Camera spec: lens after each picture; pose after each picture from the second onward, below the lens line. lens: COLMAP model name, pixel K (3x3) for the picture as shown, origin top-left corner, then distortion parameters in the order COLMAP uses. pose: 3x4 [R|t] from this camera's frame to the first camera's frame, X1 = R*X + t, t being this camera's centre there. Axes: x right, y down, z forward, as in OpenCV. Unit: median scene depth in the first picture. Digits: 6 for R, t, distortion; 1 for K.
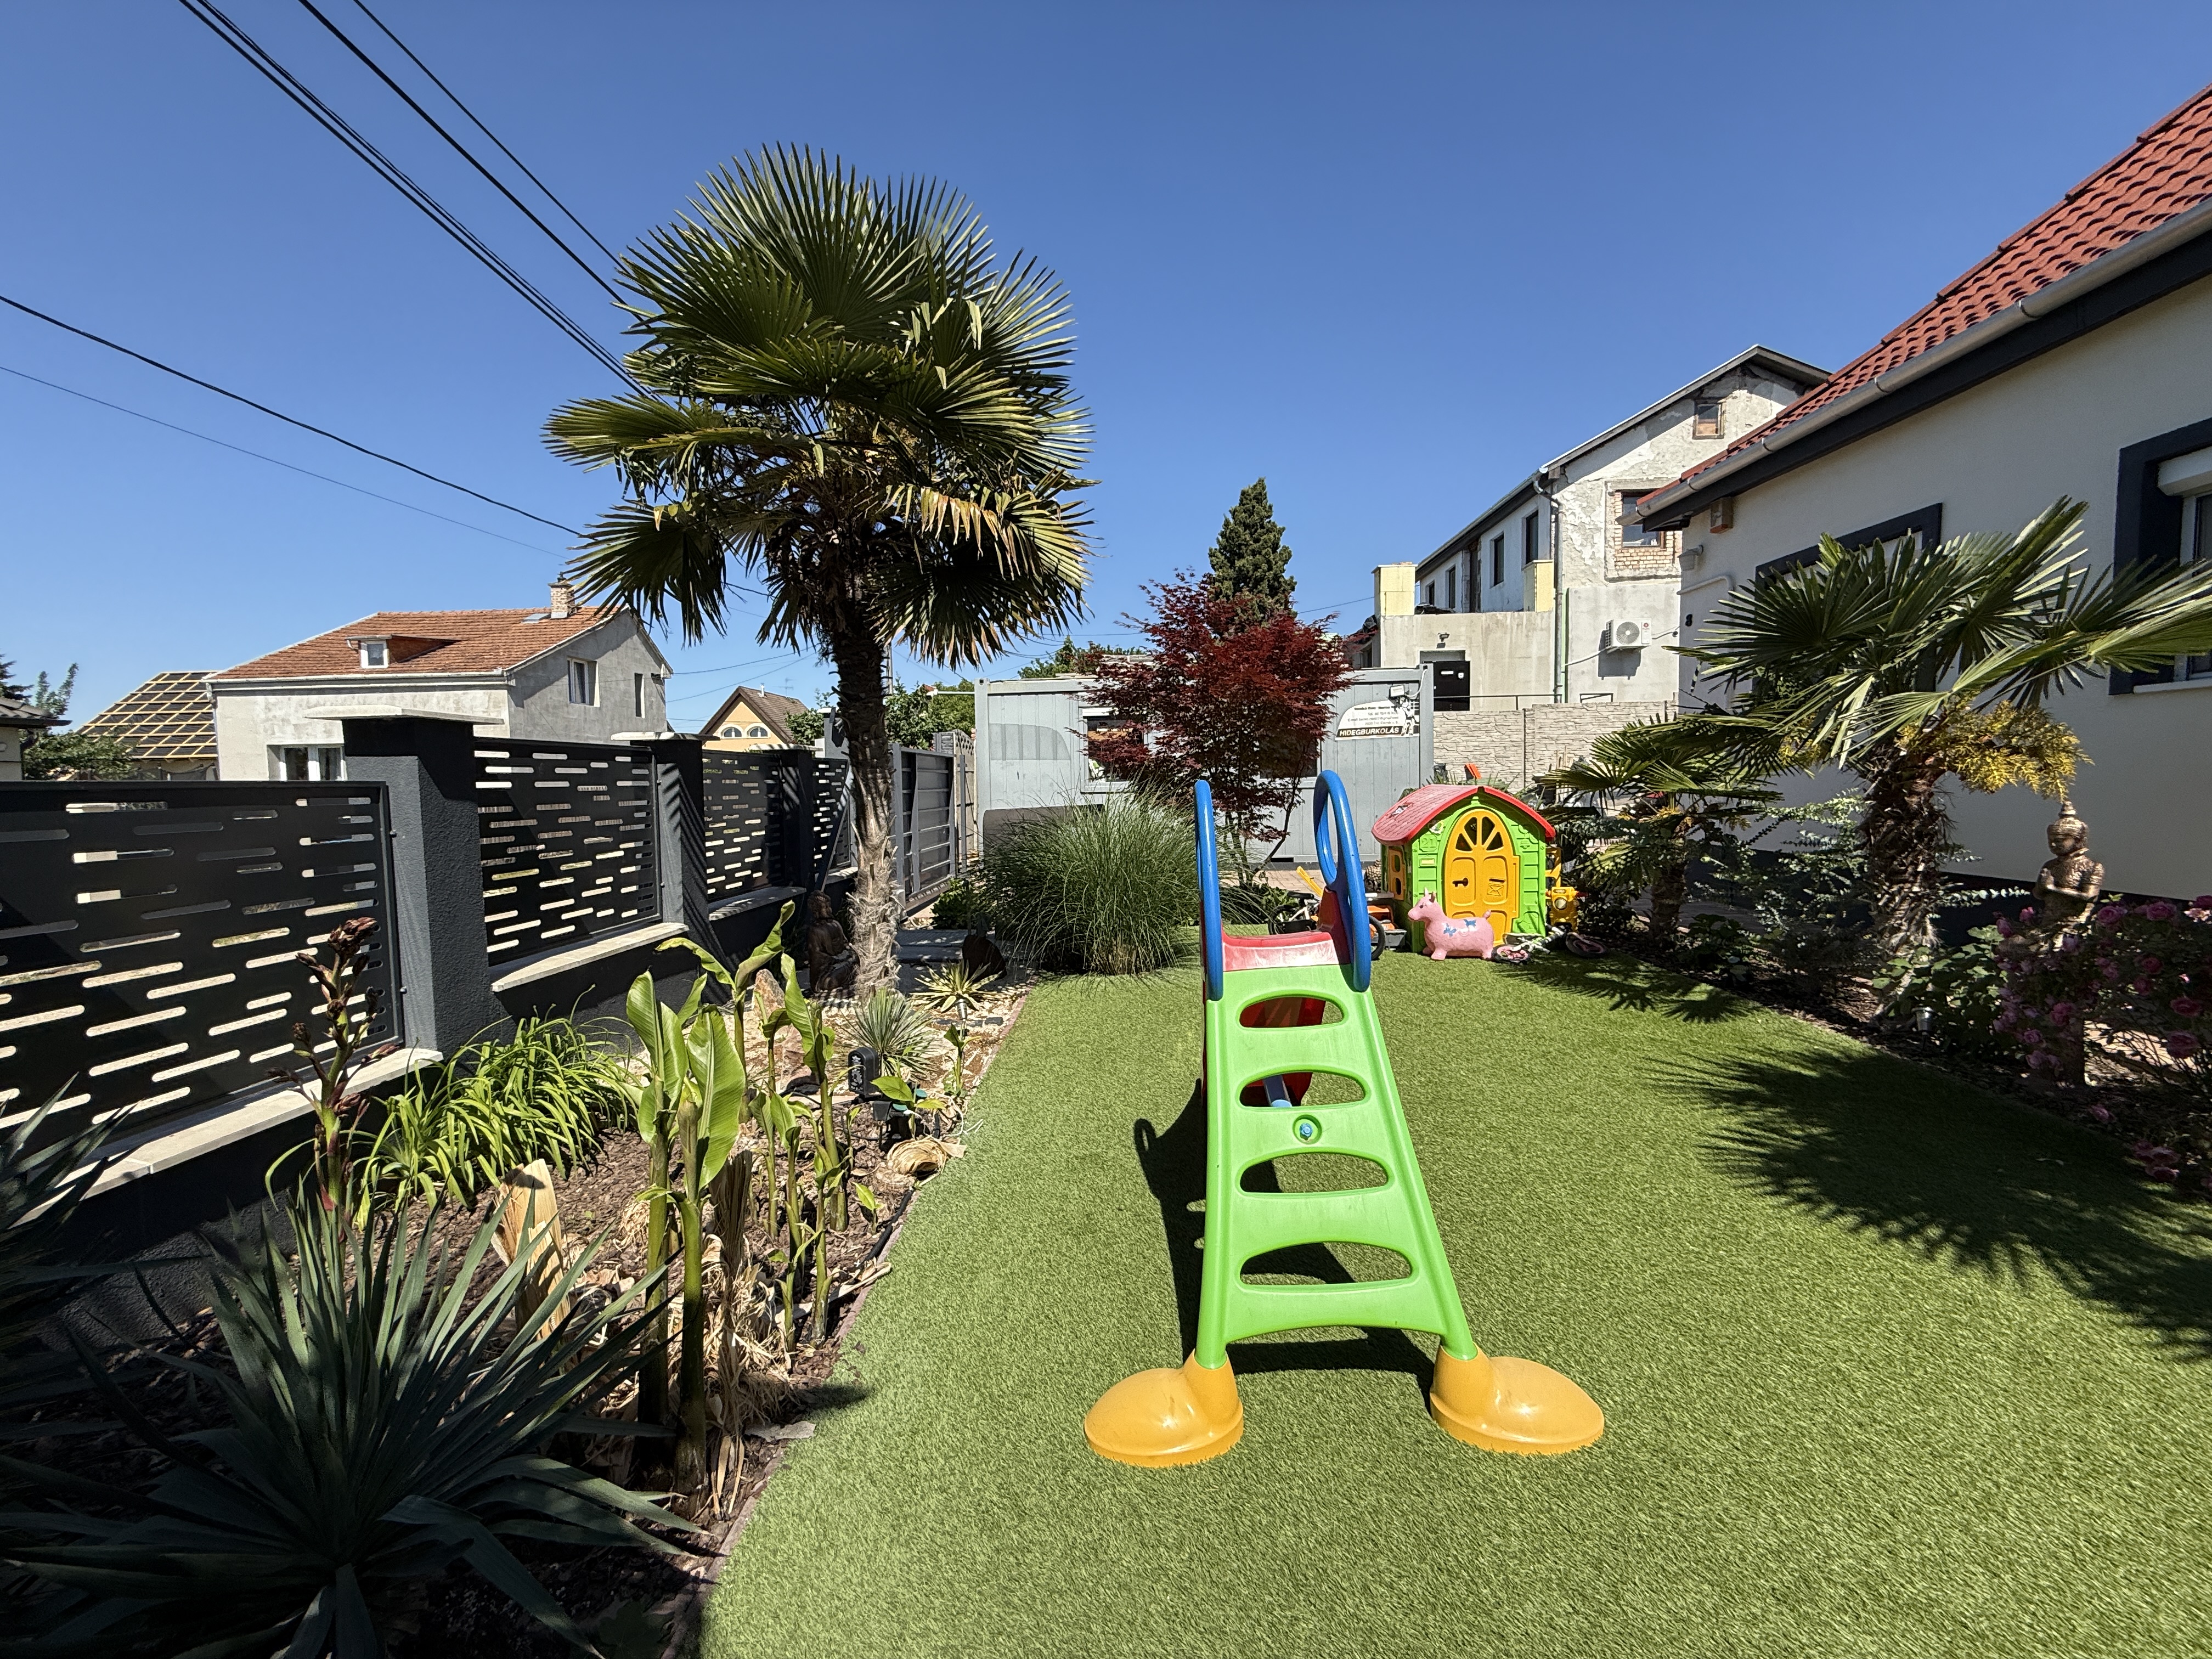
lens RADIAL K [[877.1, 0, 1116.3], [0, 877.1, 816.7], [0, 0, 1]] dist [-0.003835, 0.001081]
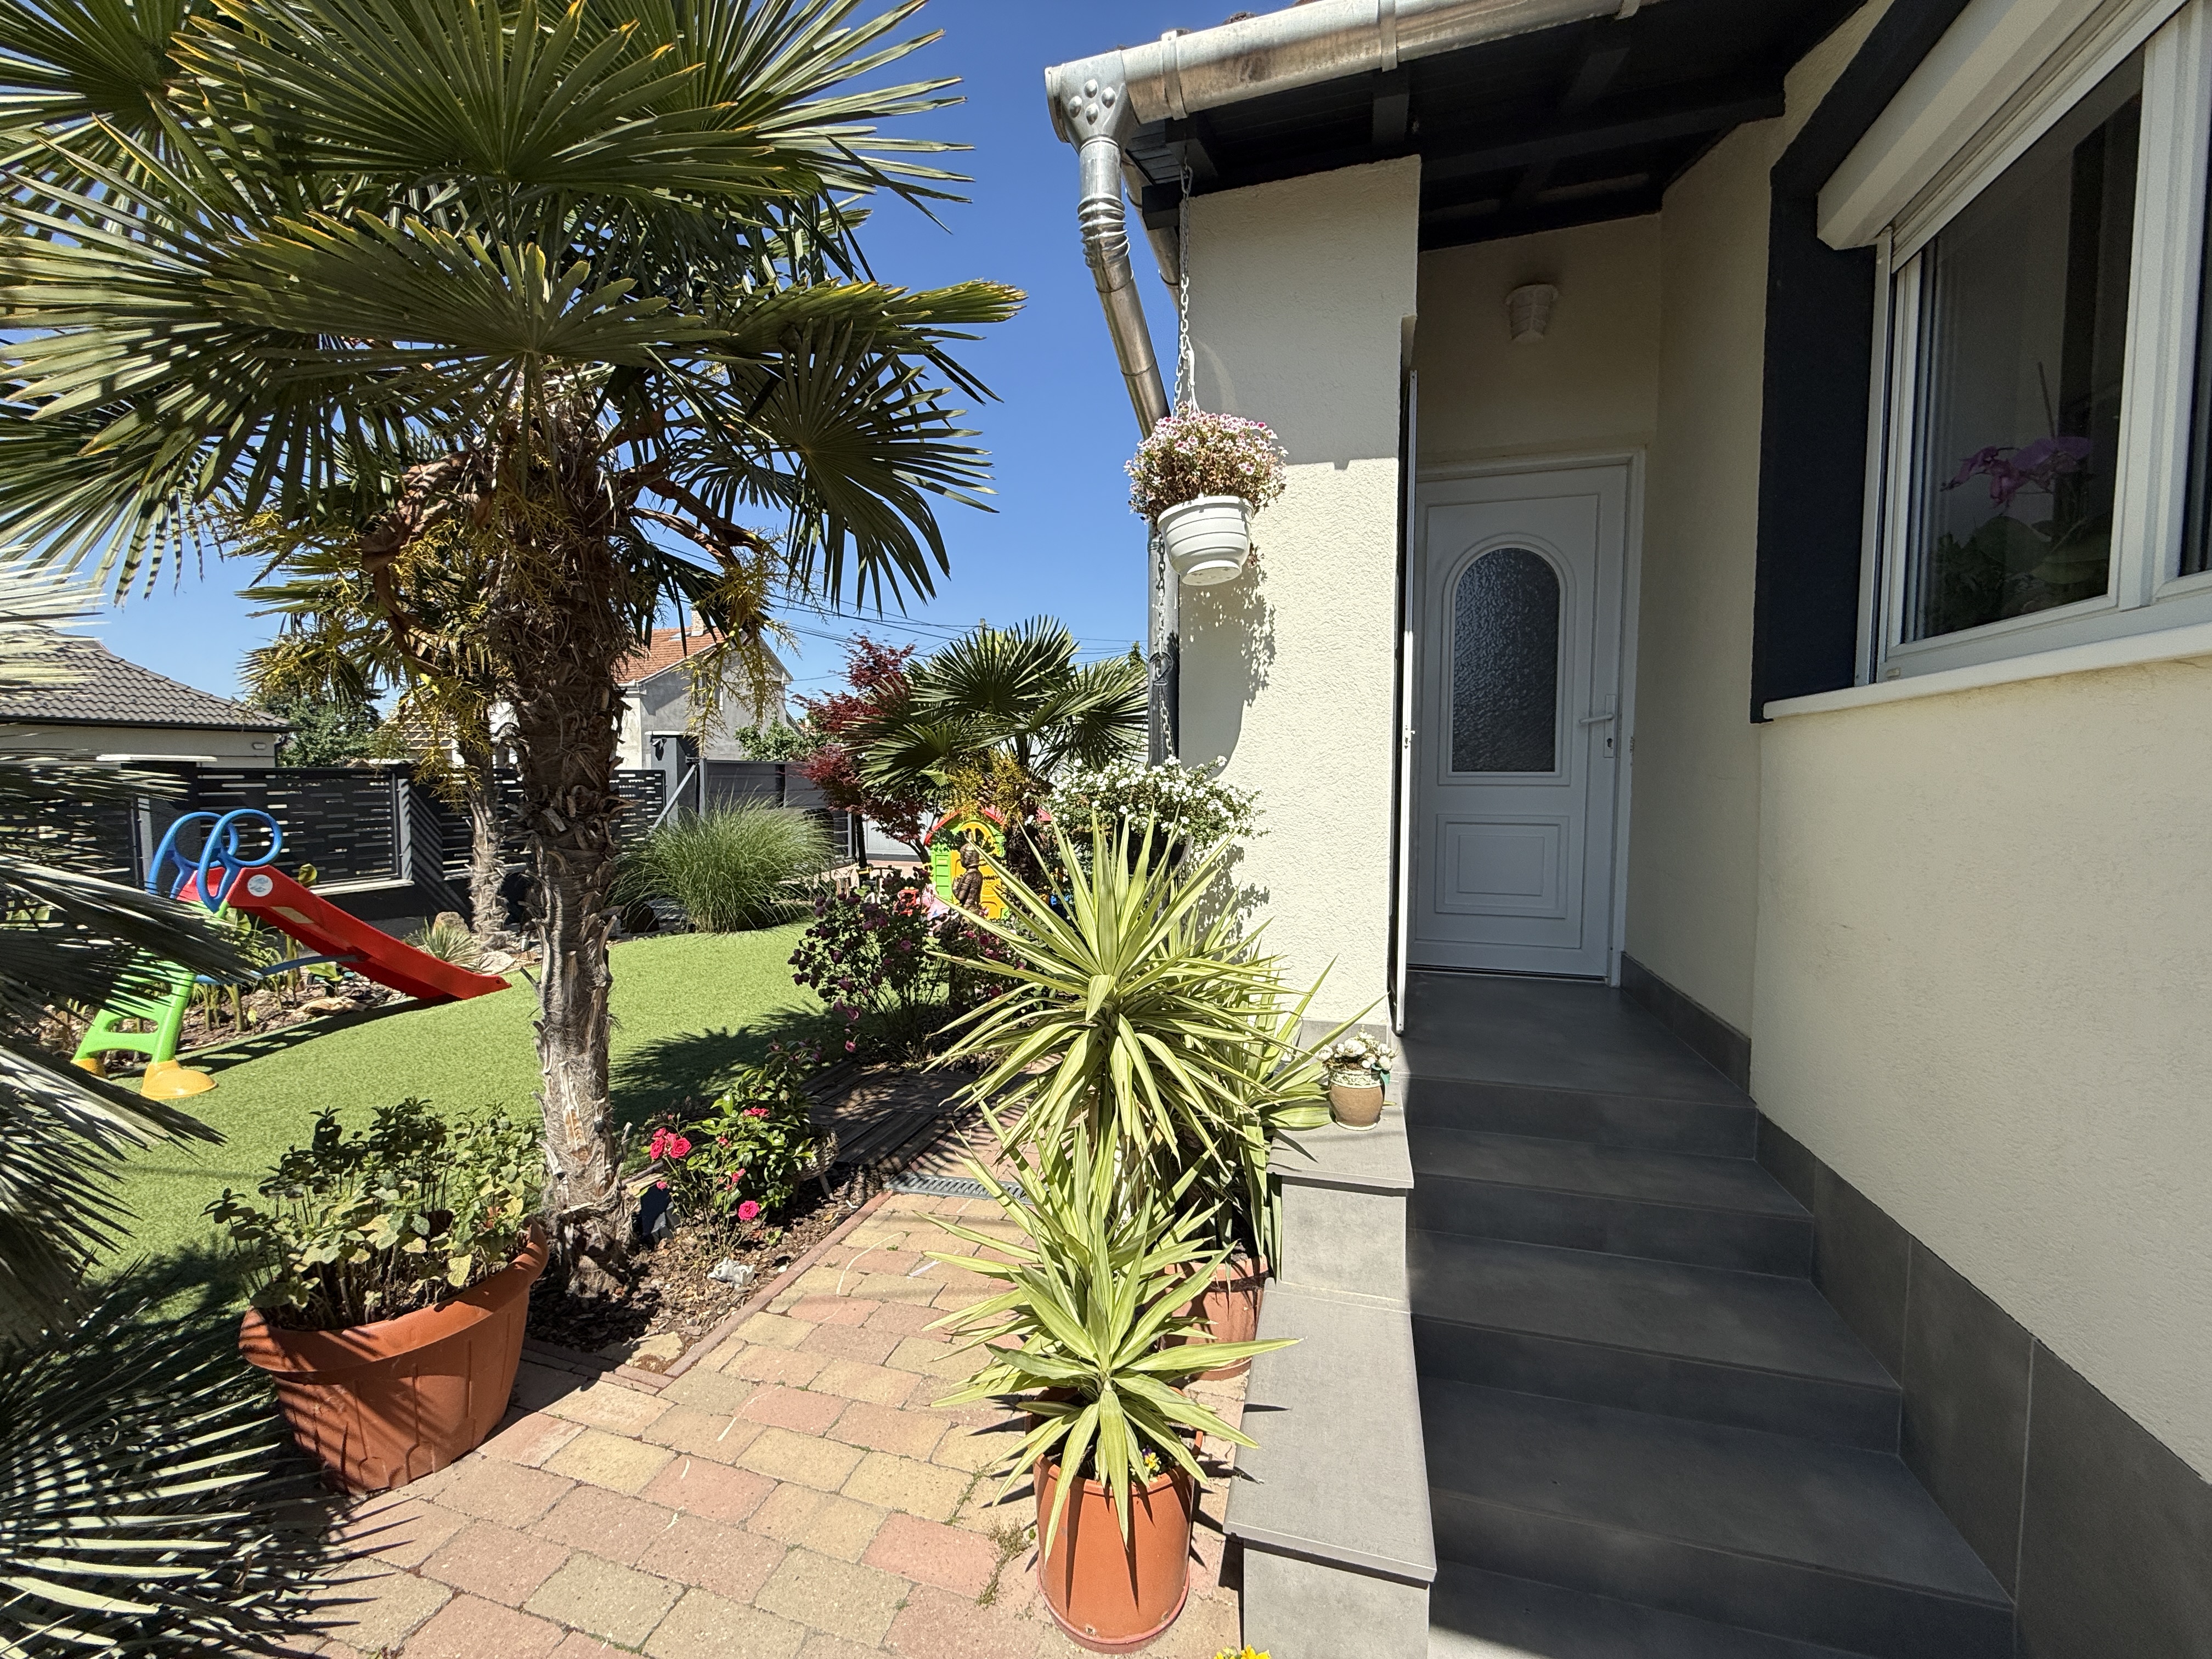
lens RADIAL K [[877.1, 0, 1103.2], [0, 877.1, 828.0], [0, 0, 1]] dist [-0.003835, 0.001081]
pose [[0.971871, 0.030373, -0.233548, 1.107170], [-0.024816, 0.999336, 0.026694, -0.048425], [0.234203, -0.020148, 0.971979, -0.258566]]
